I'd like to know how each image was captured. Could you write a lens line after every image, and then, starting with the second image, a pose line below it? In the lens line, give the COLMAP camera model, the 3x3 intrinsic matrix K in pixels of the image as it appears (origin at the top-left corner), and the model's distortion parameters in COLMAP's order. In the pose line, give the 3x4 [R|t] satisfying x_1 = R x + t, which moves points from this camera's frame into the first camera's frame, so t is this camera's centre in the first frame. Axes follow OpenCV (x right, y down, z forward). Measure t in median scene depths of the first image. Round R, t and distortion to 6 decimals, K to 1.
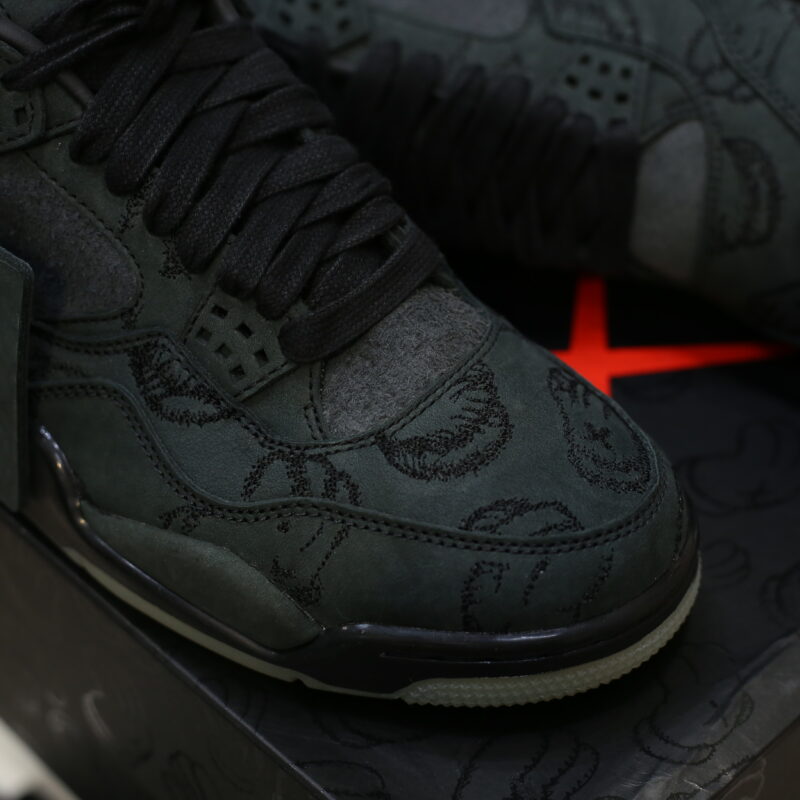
lens RADIAL K [[2045.2, 0, 400.0], [0, 2045.2, 400.0], [0, 0, 1]] dist [-0.071469, -1.292373]
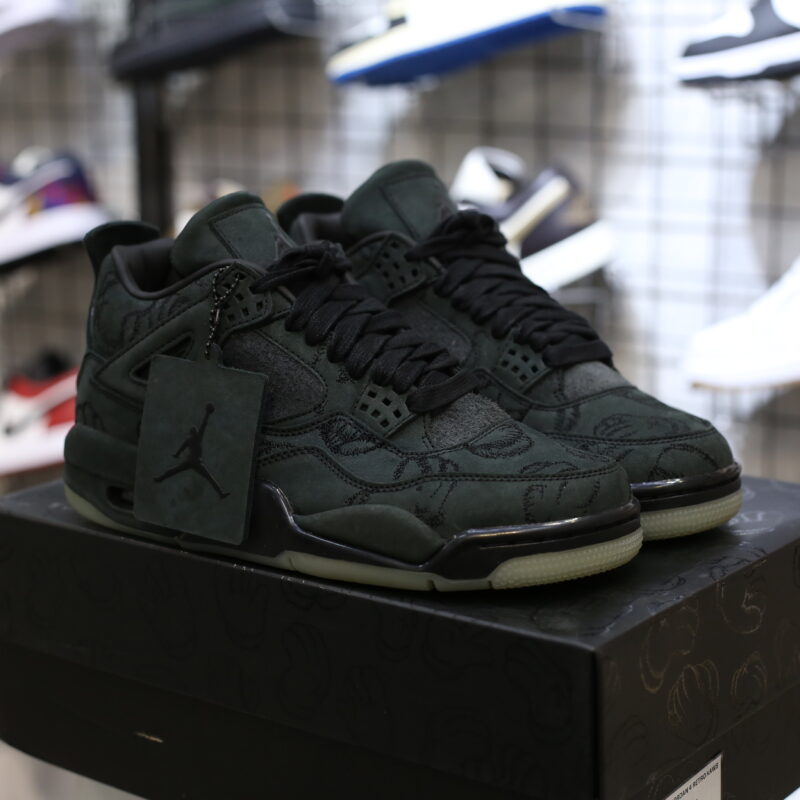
lens RADIAL K [[2045.2, 0, 400.0], [0, 2045.2, 400.0], [0, 0, 1]] dist [-0.071469, -1.292373]
pose [[0.987766, -0.019037, 0.154774, -0.353395], [0.097606, 0.849532, -0.518428, 0.935092], [-0.121616, 0.527193, 0.840998, -0.575362]]
